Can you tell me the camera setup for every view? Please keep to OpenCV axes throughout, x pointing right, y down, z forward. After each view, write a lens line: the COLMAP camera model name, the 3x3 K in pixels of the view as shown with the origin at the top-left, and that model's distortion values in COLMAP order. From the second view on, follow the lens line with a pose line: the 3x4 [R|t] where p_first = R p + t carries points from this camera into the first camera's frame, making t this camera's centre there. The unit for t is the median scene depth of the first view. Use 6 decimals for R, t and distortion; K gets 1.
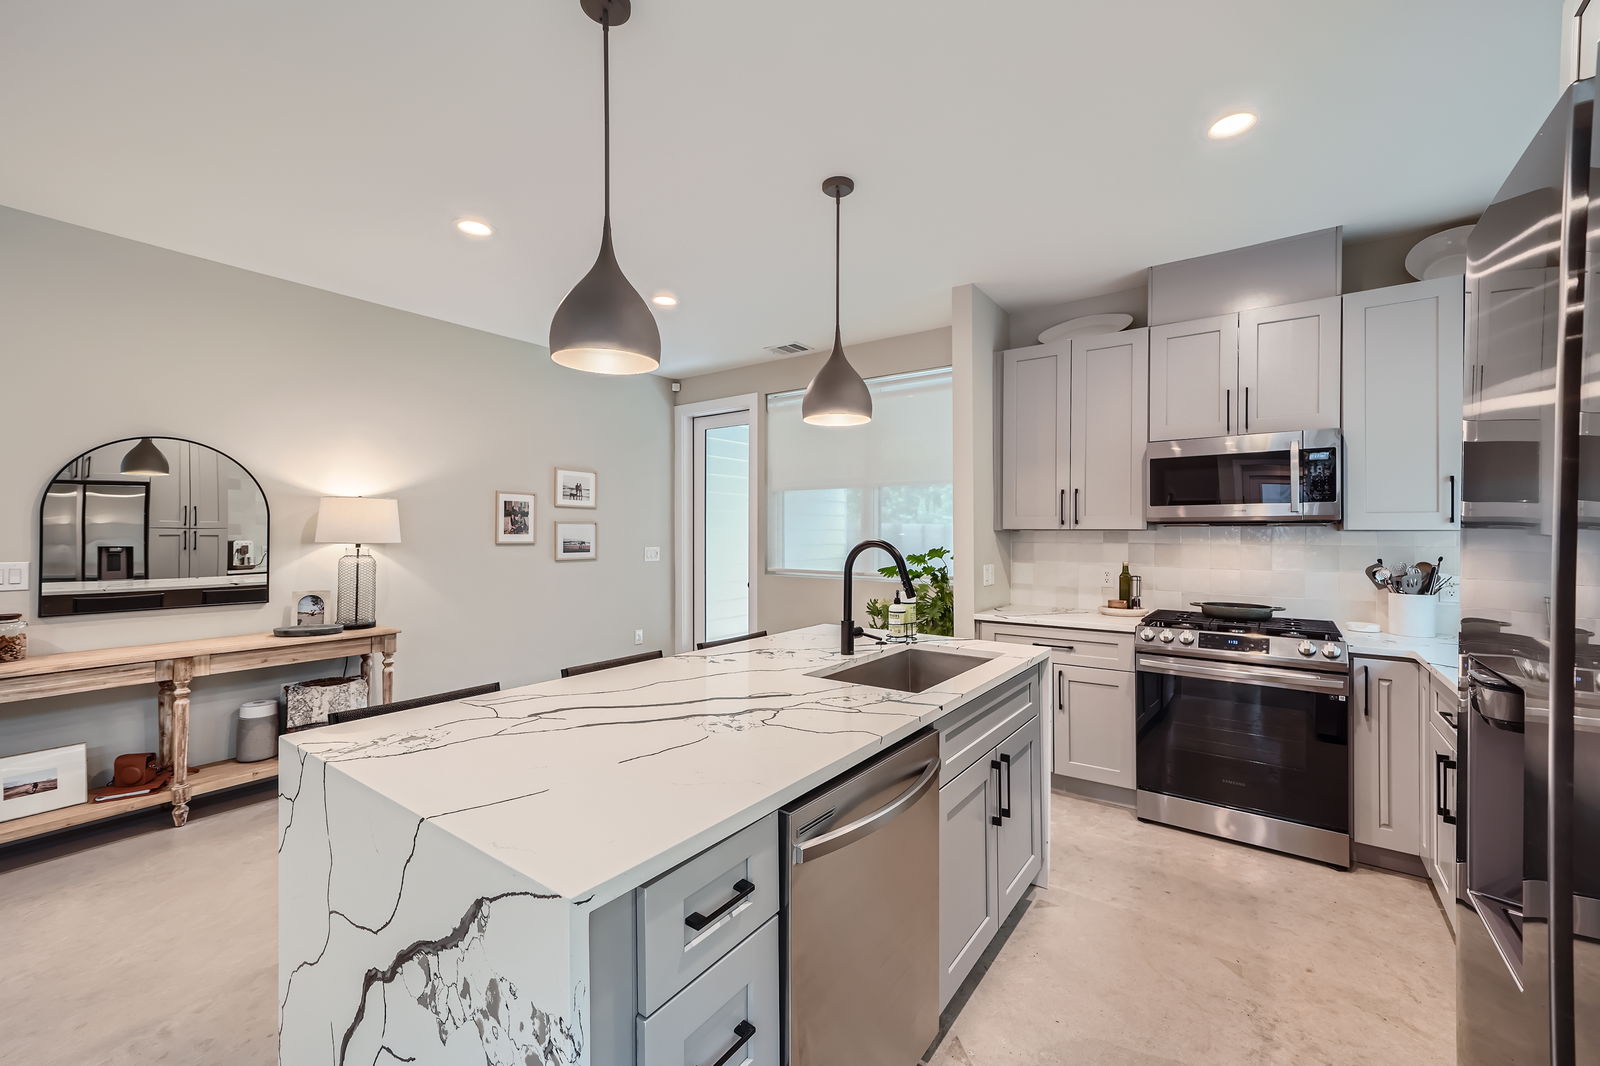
lens RADIAL K [[640.3, 0, 802.6], [0, 640.3, 530.2], [0, 0, 1]] dist [0.004583, 0.000598]
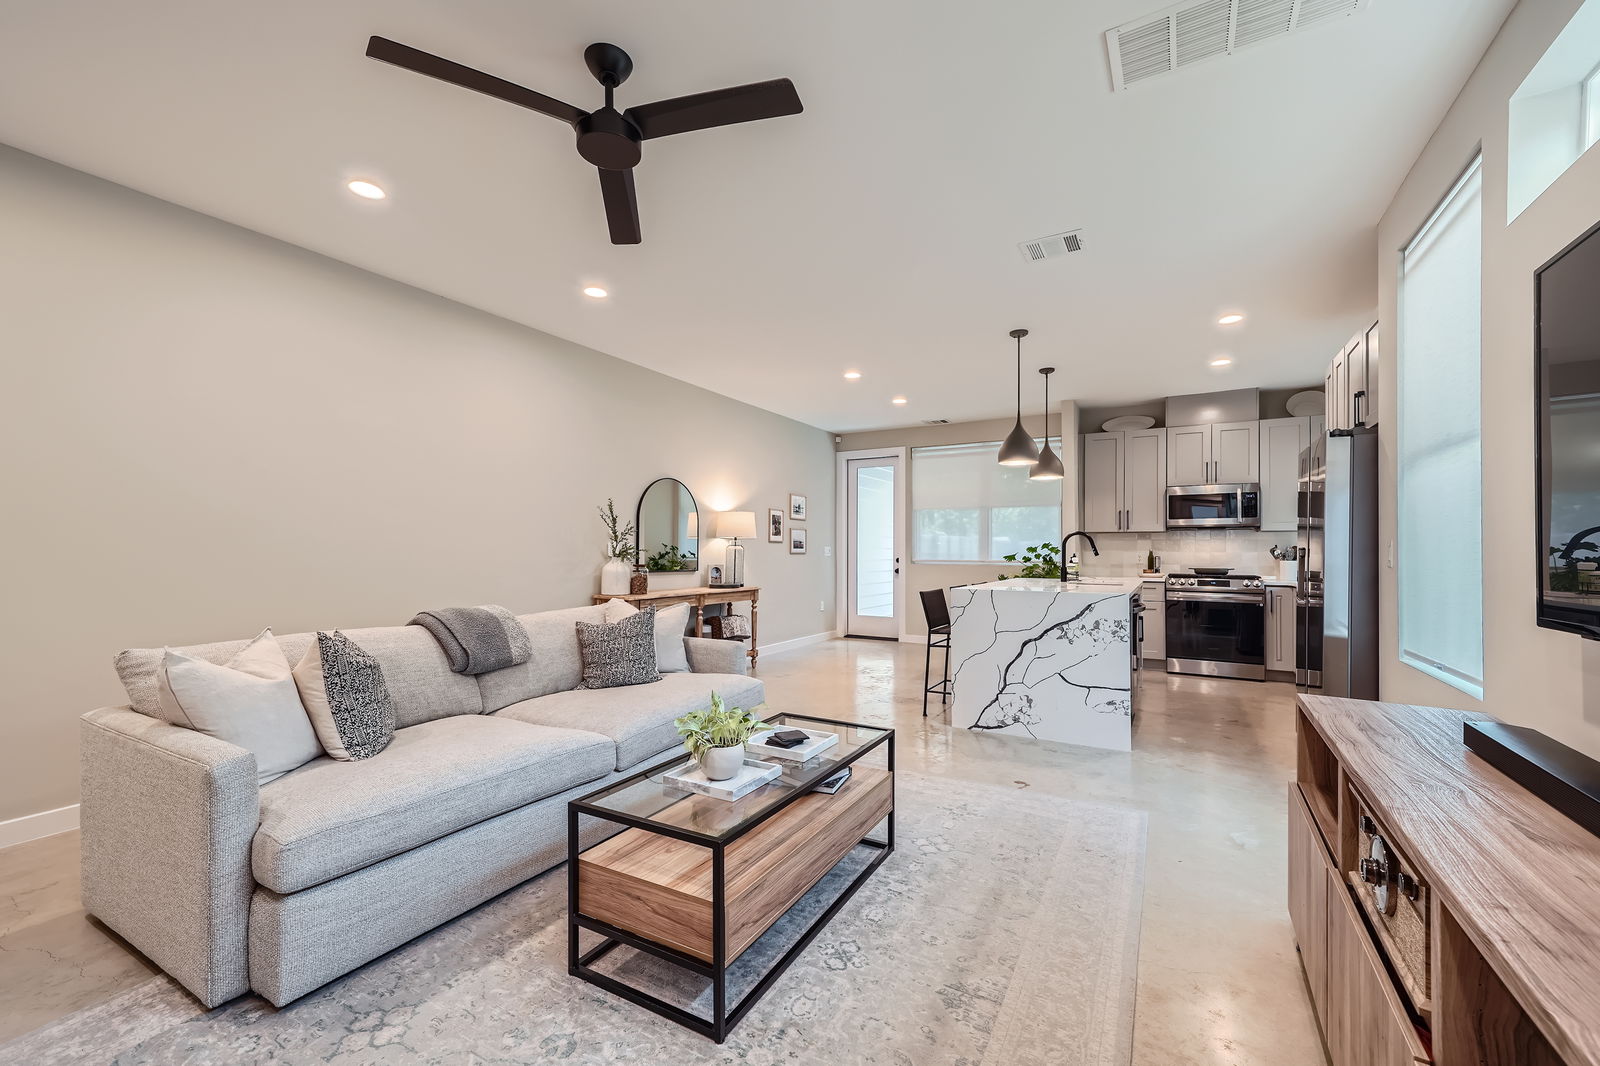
lens RADIAL K [[640.3, 0, 801.1], [0, 640.3, 543.1], [0, 0, 1]] dist [0.004583, 0.000598]
pose [[0.994737, 0.003105, 0.102417, -0.822867], [-0.002221, 0.999959, -0.008737, 0.057593], [-0.102440, 0.008463, 0.994703, -0.886849]]
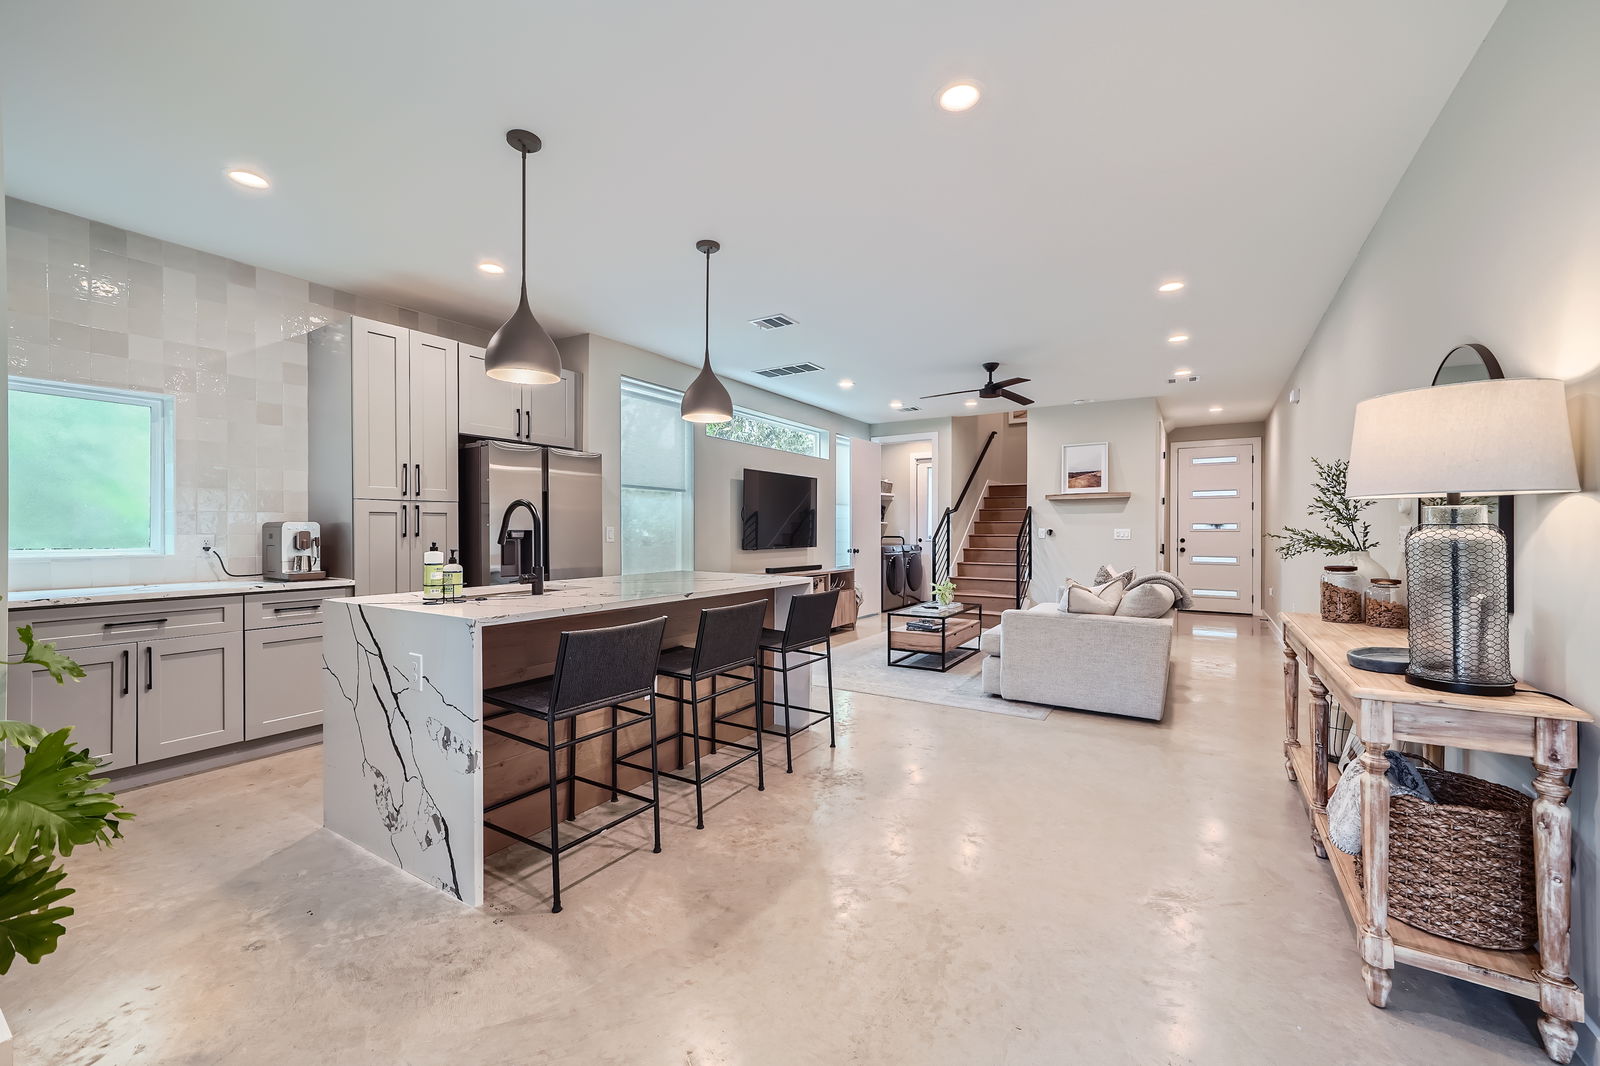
lens RADIAL K [[640.3, 0, 796.8], [0, 640.3, 532.8], [0, 0, 1]] dist [0.004583, 0.000598]
pose [[-0.997953, -0.004074, -0.063820, -0.251541], [-0.004174, 0.999990, 0.001434, 0.054897], [0.063813, 0.001697, -0.997960, 1.673684]]
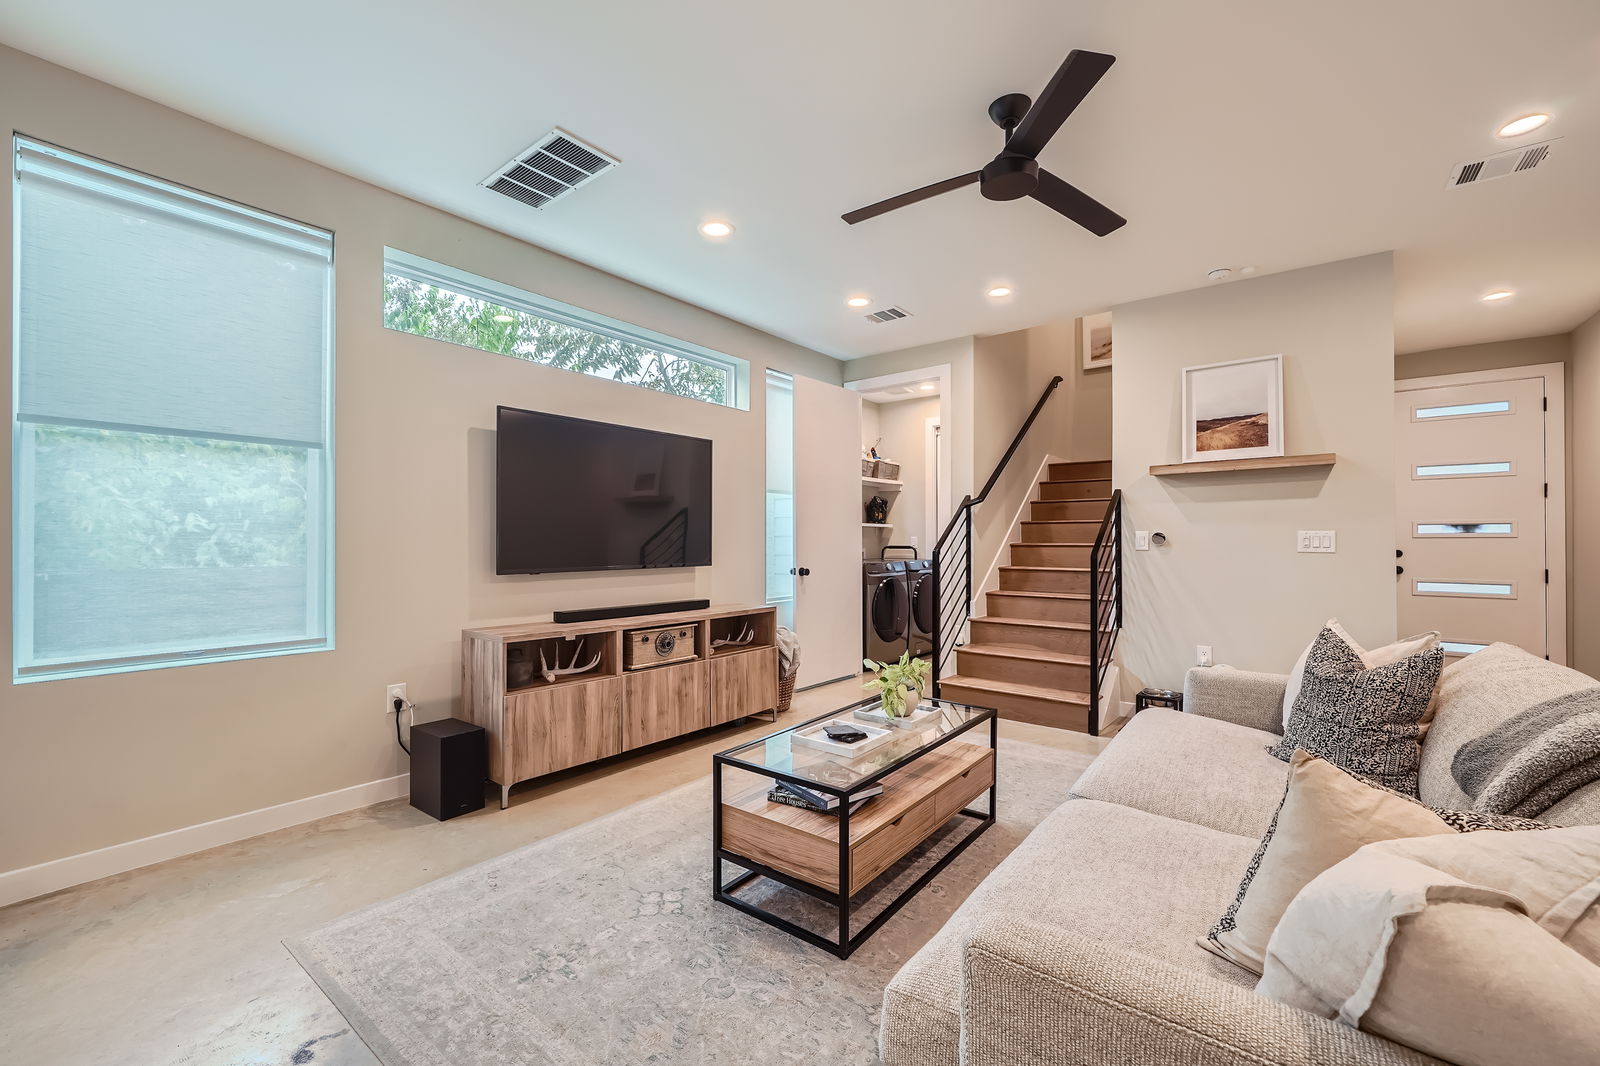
lens RADIAL K [[640.3, 0, 811.2], [0, 640.3, 533.3], [0, 0, 1]] dist [0.004583, 0.000598]
pose [[-0.999148, -0.002731, 0.041189, -0.749304], [-0.003229, 0.999922, -0.012024, 0.060392], [-0.041153, -0.012147, -0.999079, 0.565134]]
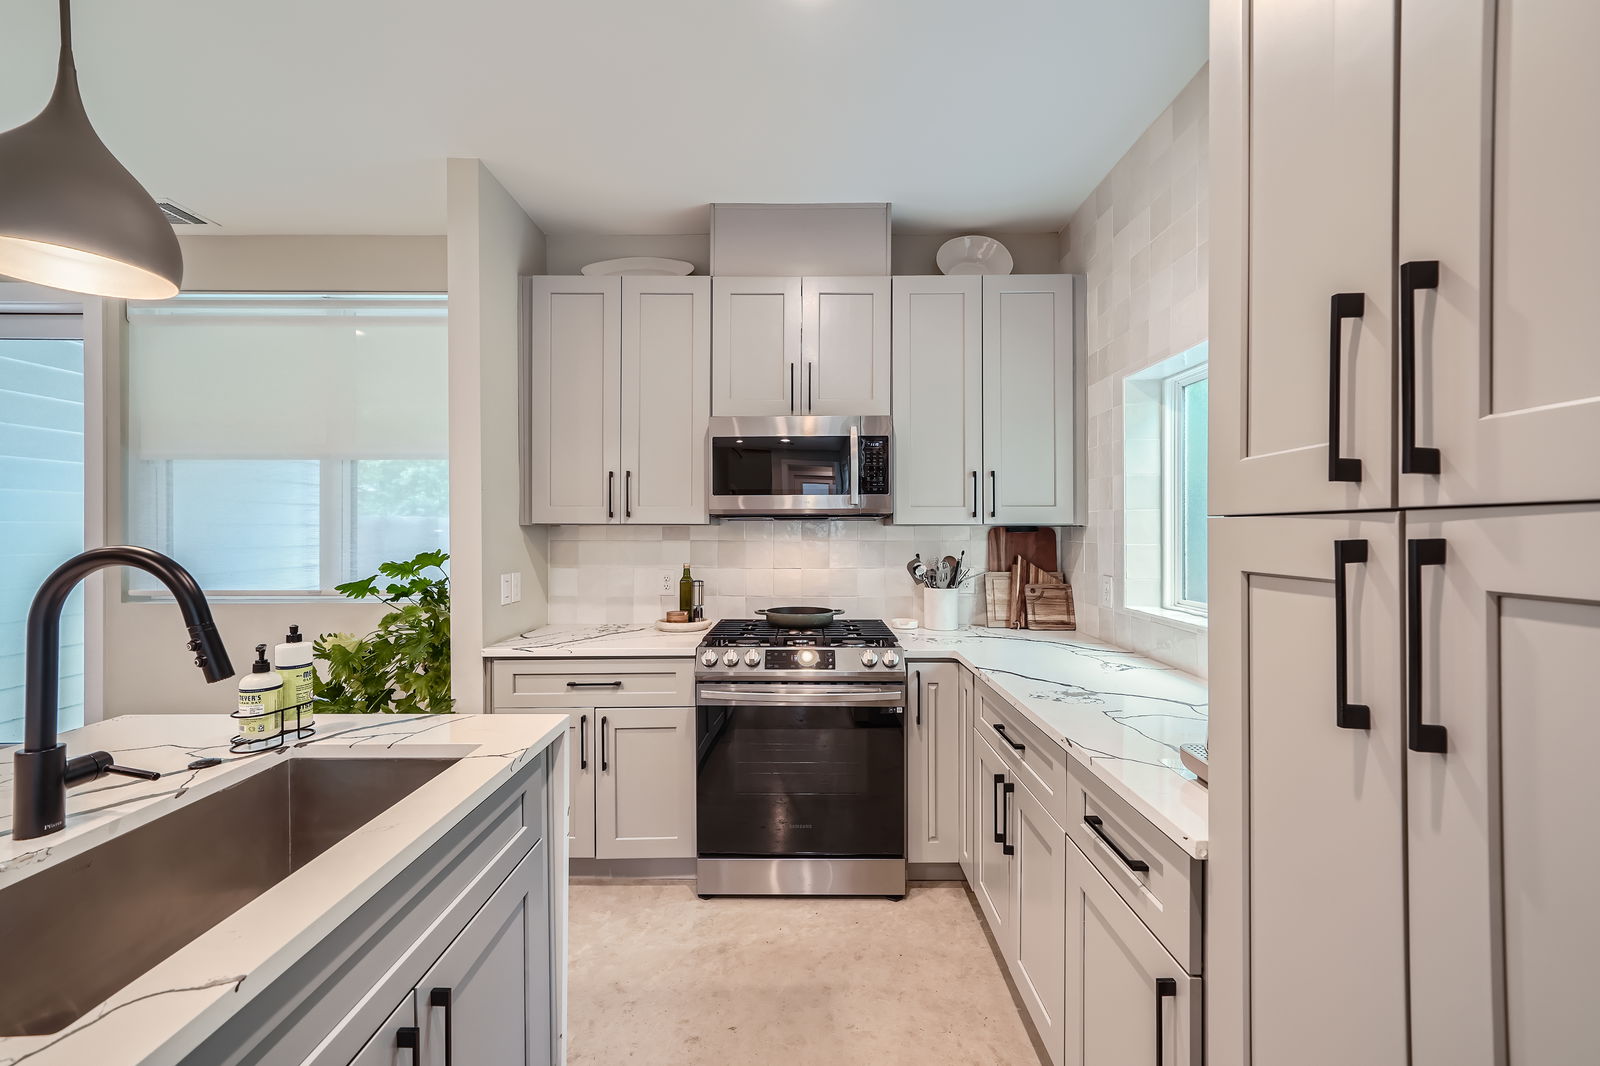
lens RADIAL K [[640.3, 0, 799.7], [0, 640.3, 528.3], [0, 0, 1]] dist [0.004583, 0.000598]
pose [[0.809599, -0.002793, 0.586977, 0.163017], [0.000568, 0.999992, 0.003976, 0.001215], [-0.586983, -0.002886, 0.809594, 0.292998]]
